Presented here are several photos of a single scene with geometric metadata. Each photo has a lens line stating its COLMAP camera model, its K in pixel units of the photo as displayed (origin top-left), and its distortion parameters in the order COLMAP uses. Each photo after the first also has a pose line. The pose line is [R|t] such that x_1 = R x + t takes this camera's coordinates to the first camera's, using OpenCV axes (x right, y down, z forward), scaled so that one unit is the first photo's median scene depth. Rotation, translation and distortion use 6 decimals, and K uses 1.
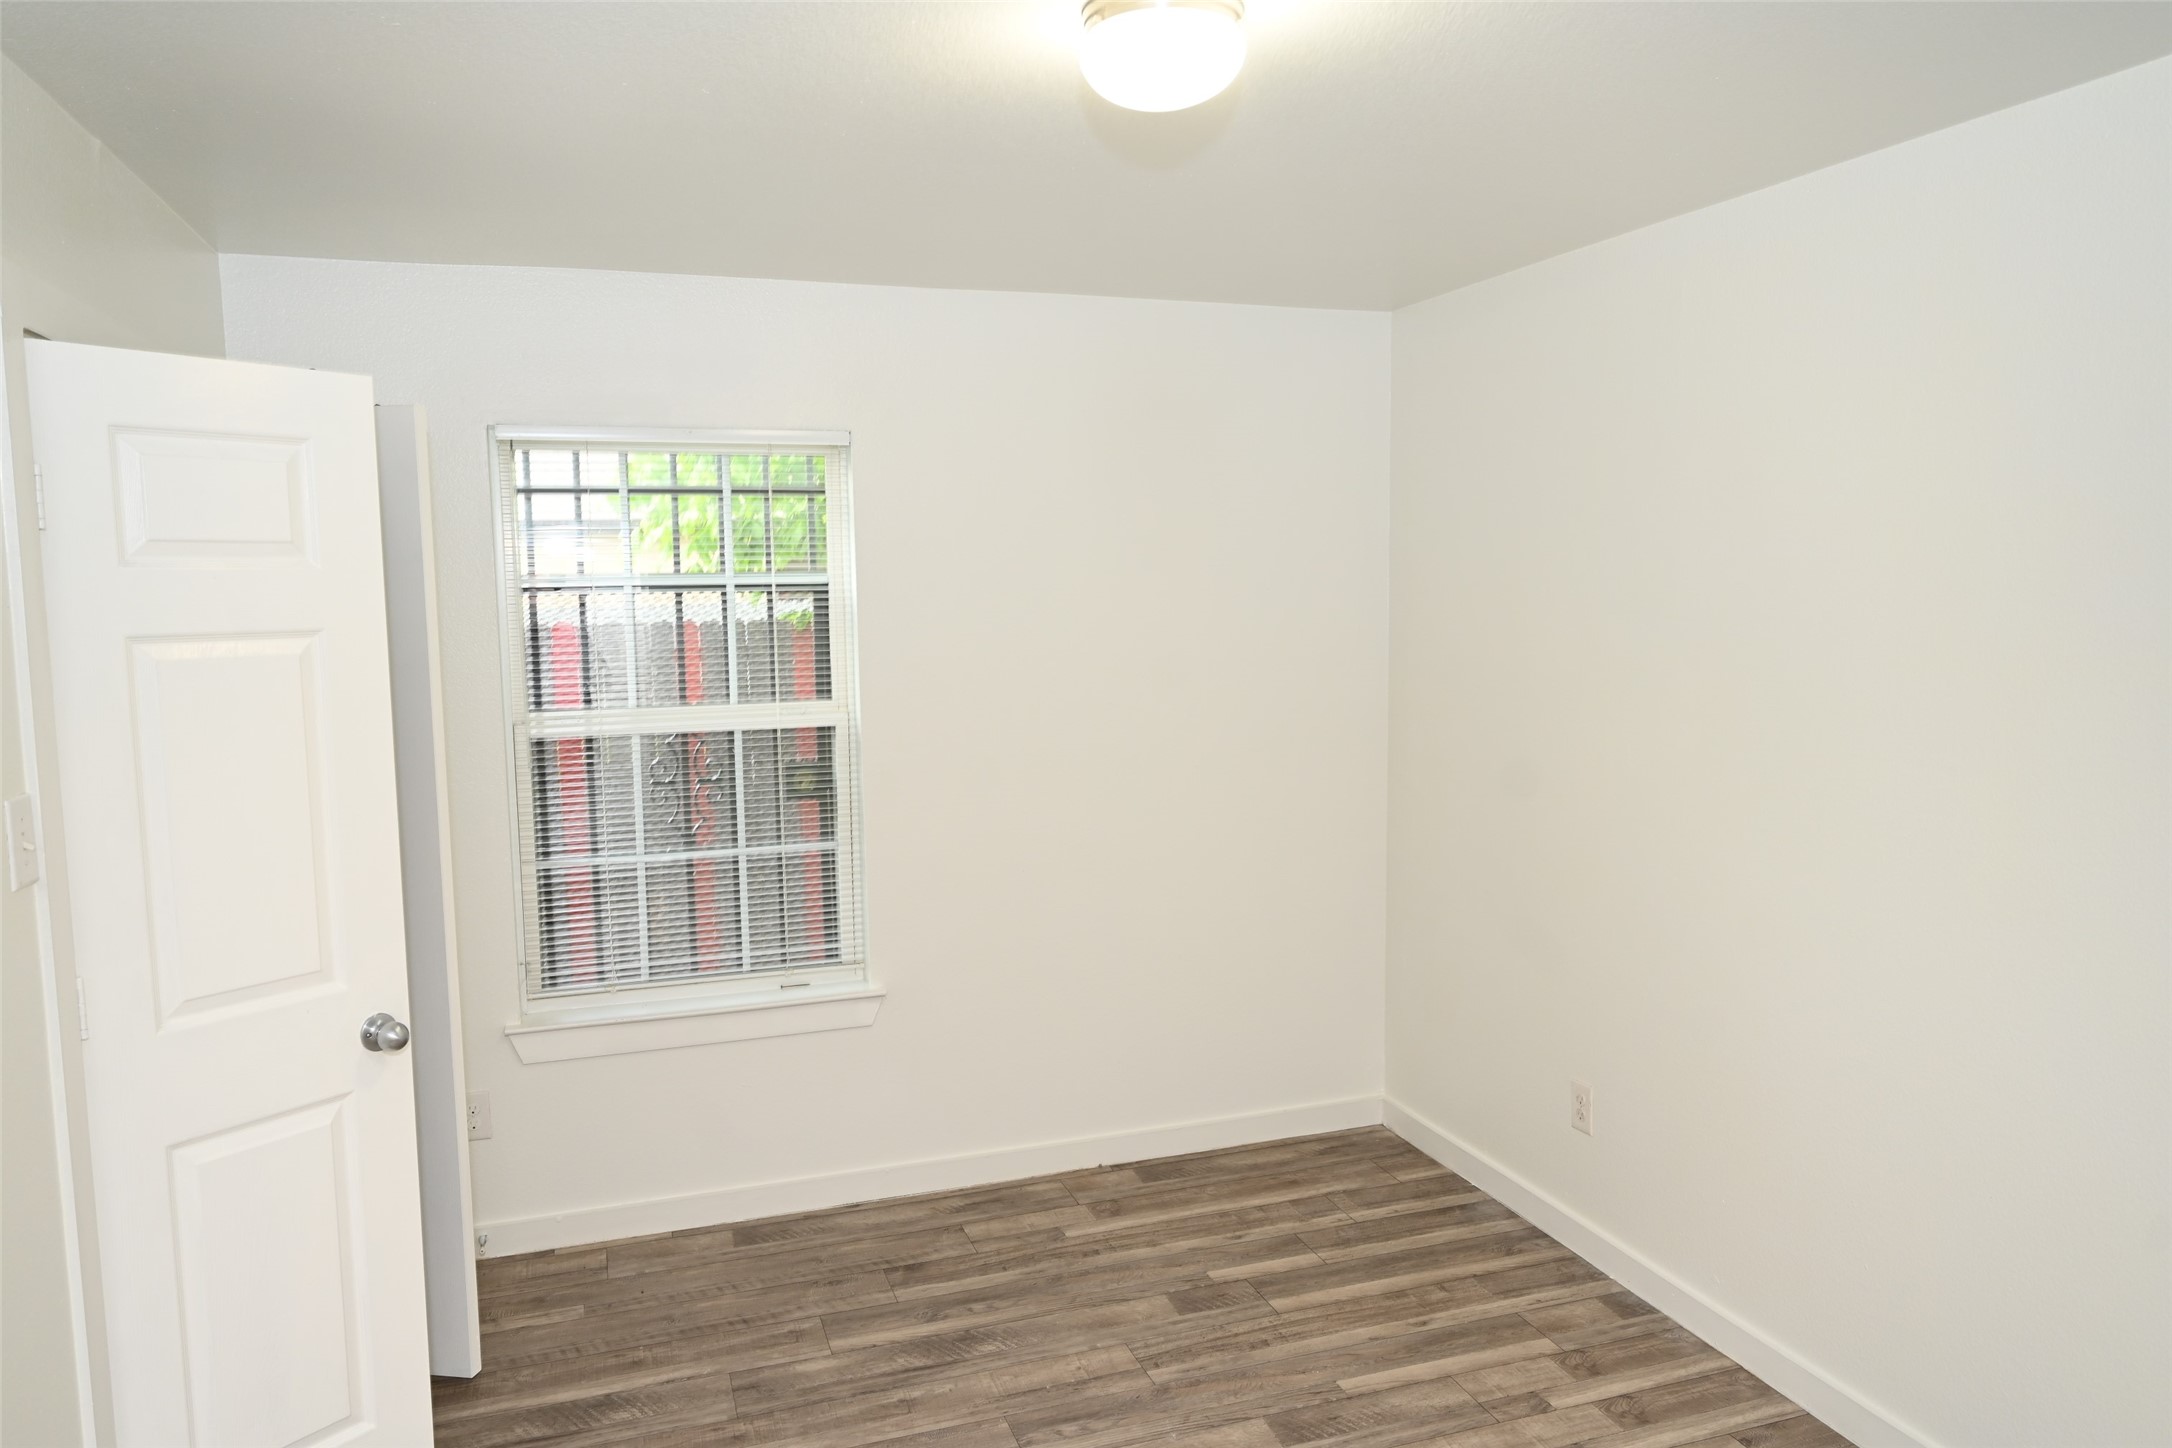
lens RADIAL K [[1477.5, 0, 1091.7], [0, 1477.5, 723.0], [0, 0, 1]] dist [0.004600, -0.004978]
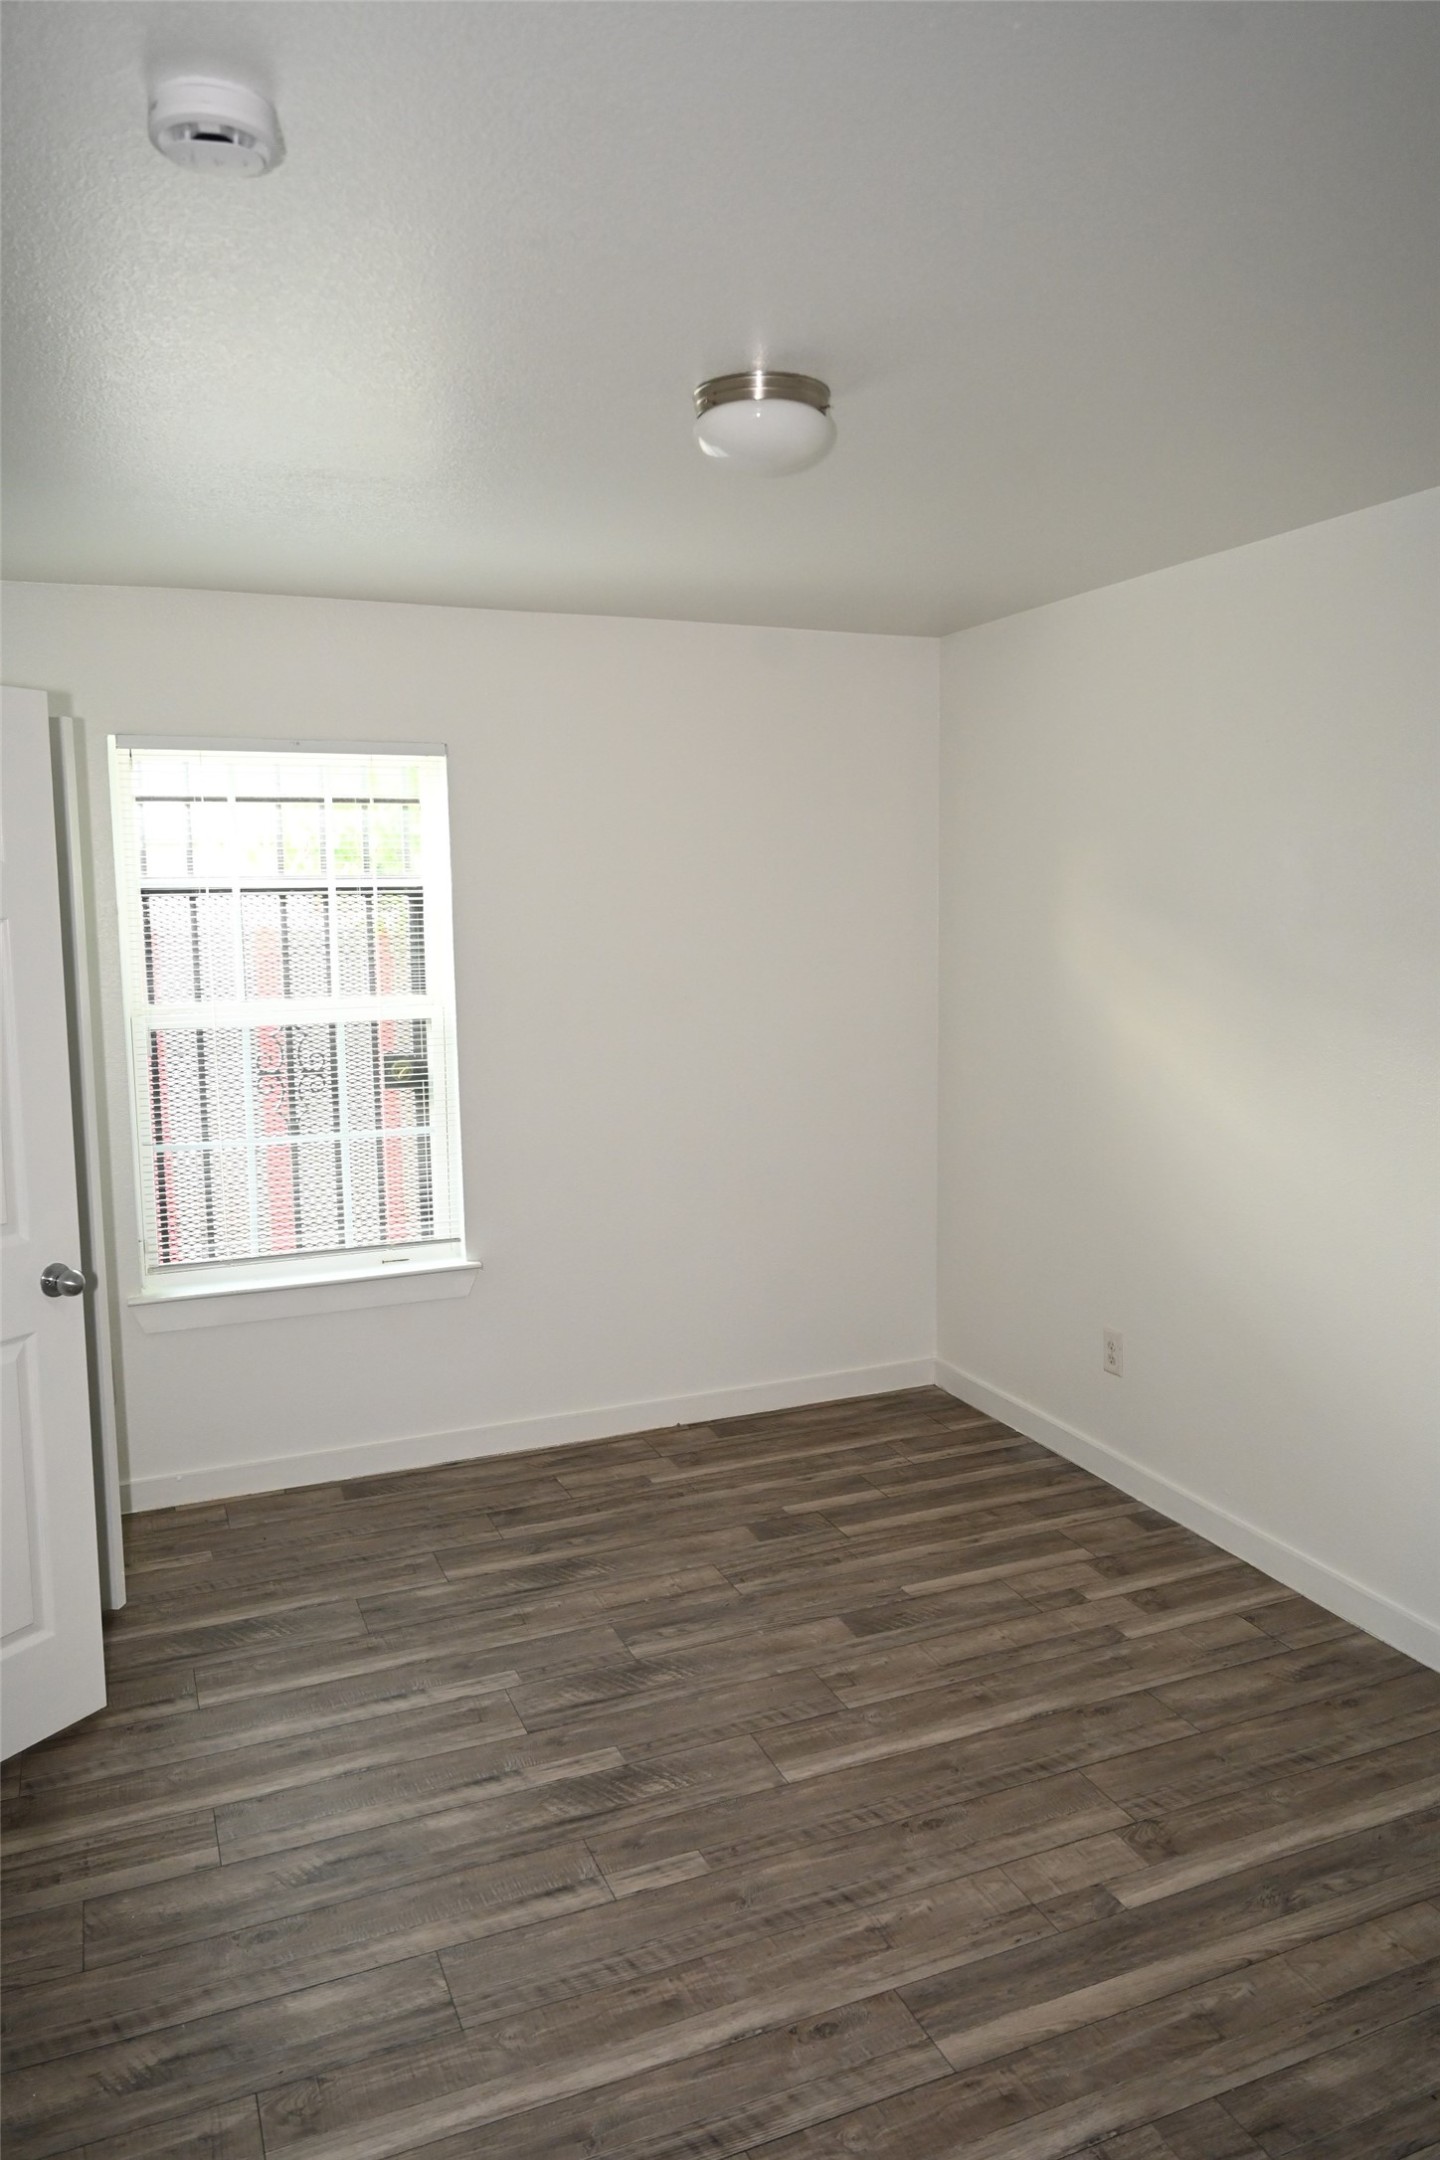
lens RADIAL K [[1567.8, 0, 736.0], [0, 1567.8, 1053.6], [0, 0, 1]] dist [-0.011364, 0.001570]
pose [[0.996660, -0.008743, 0.081194, -0.050270], [0.008877, 0.999960, -0.001295, 0.034650], [-0.081179, 0.002012, 0.996697, -0.172120]]
